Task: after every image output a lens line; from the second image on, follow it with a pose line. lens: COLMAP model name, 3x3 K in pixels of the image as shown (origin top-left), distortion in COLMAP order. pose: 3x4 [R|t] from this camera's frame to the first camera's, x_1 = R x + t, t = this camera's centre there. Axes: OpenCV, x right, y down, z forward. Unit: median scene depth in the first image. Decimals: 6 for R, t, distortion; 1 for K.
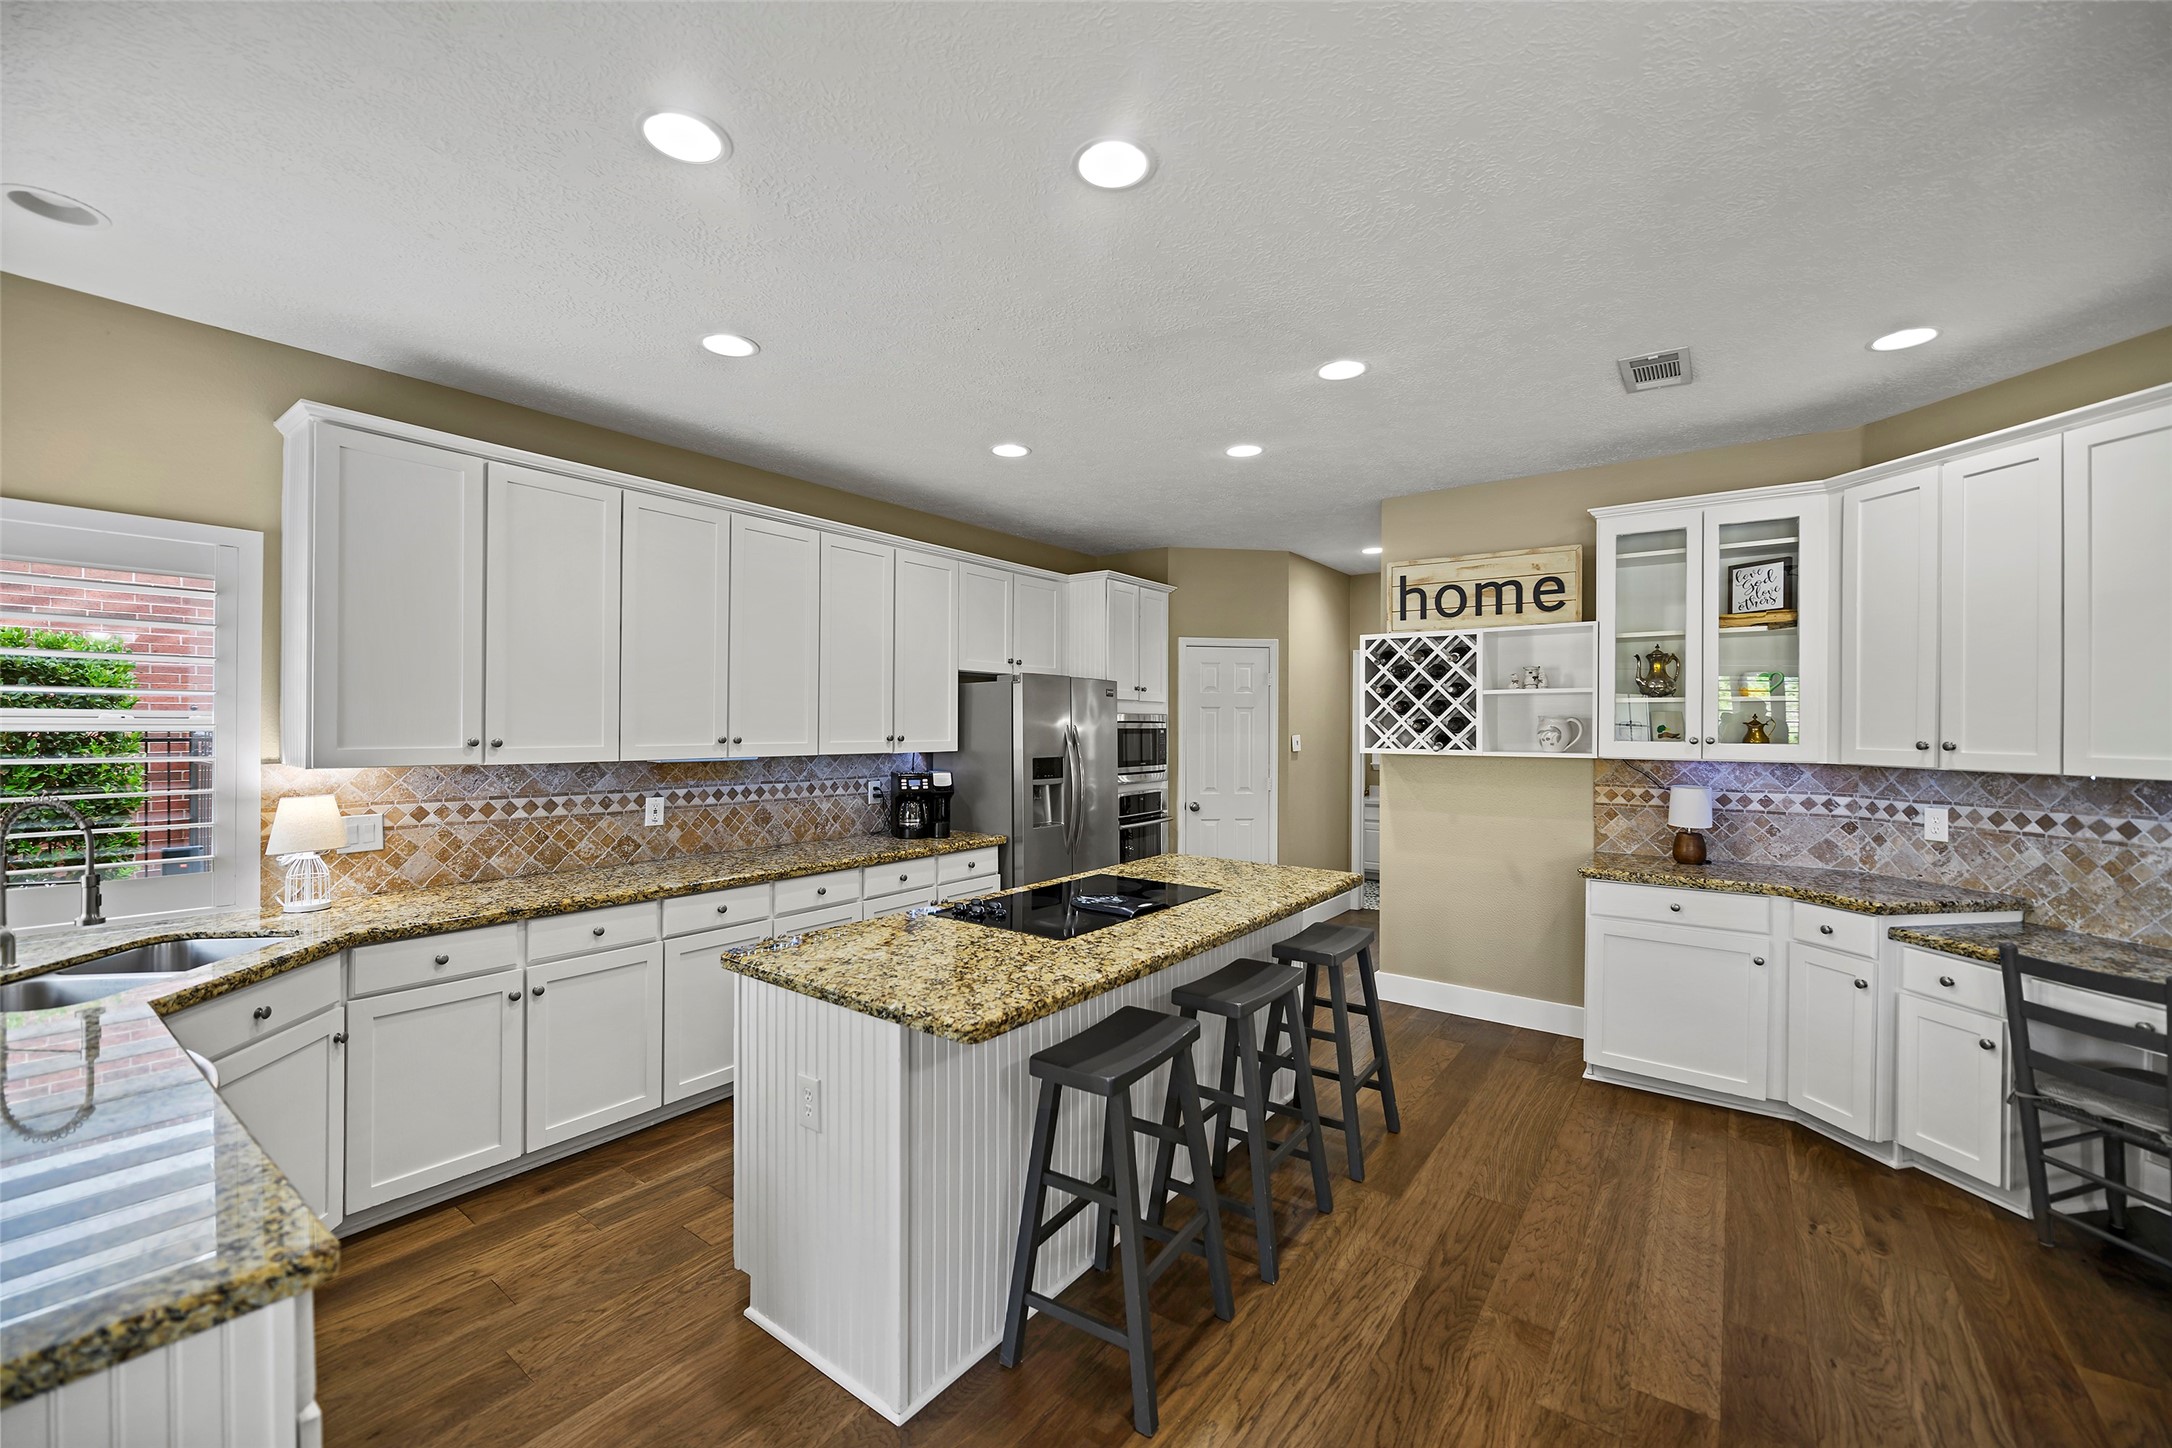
lens RADIAL K [[874.8, 0, 1082.8], [0, 874.8, 727.3], [0, 0, 1]] dist [-0.000111, 0.000013]
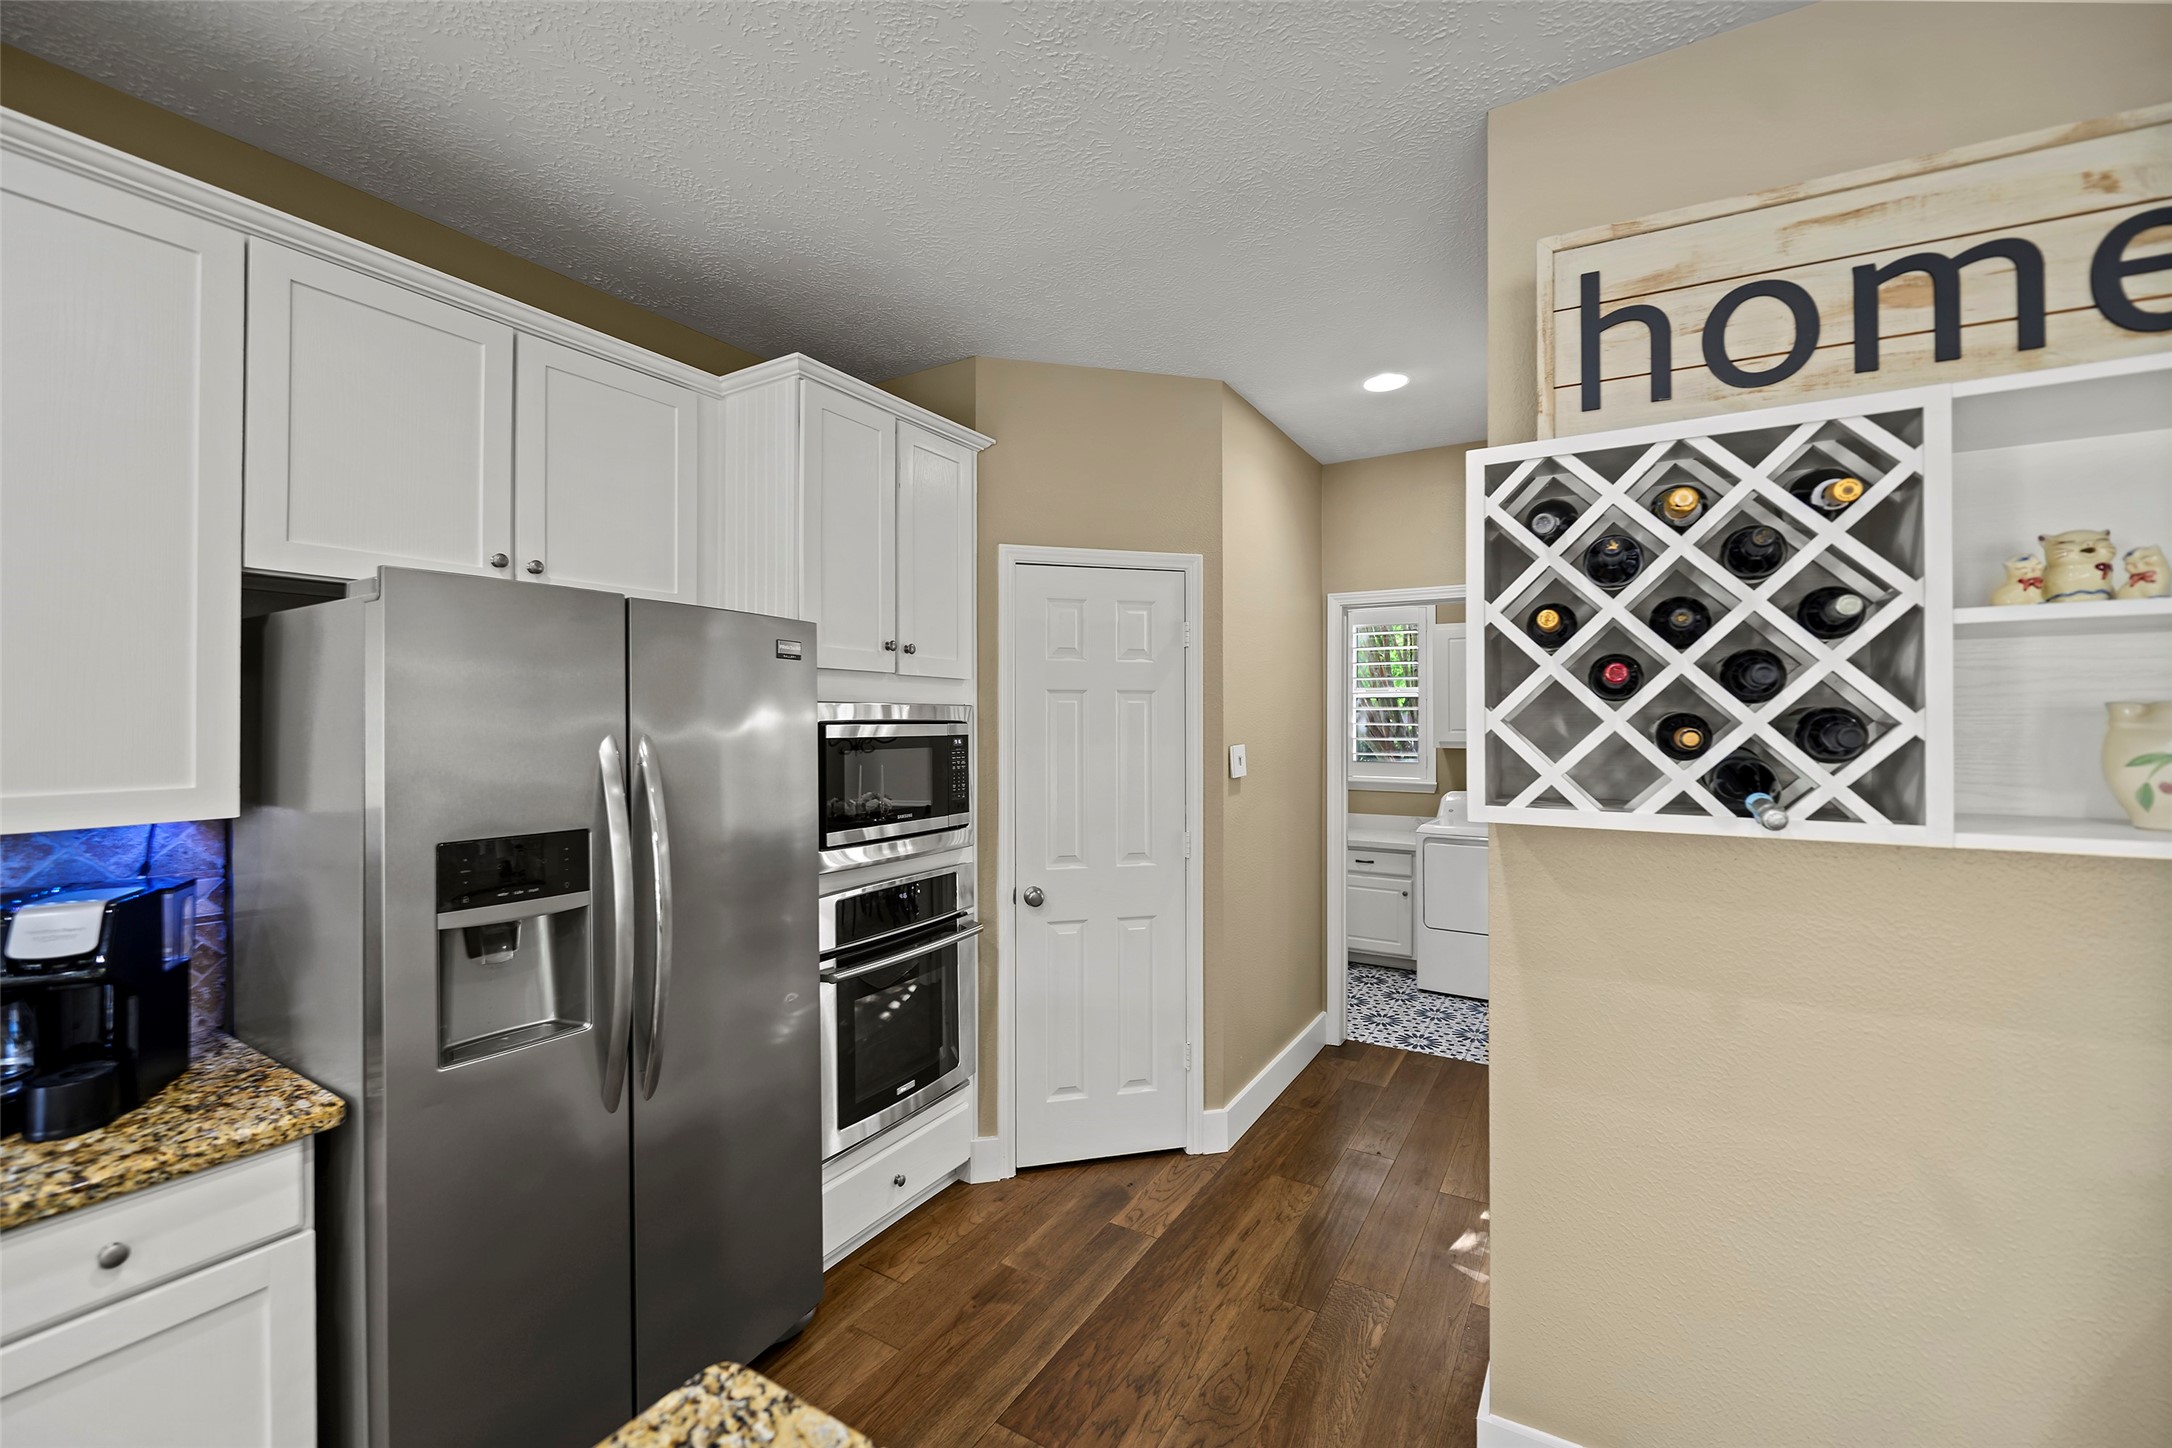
lens RADIAL K [[874.8, 0, 1088.6], [0, 874.8, 717.3], [0, 0, 1]] dist [-0.000111, 0.000013]
pose [[0.994891, -0.004255, 0.100863, 0.147484], [0.004677, 0.999981, -0.003950, -0.007913], [-0.100844, 0.004402, 0.994892, 0.696727]]
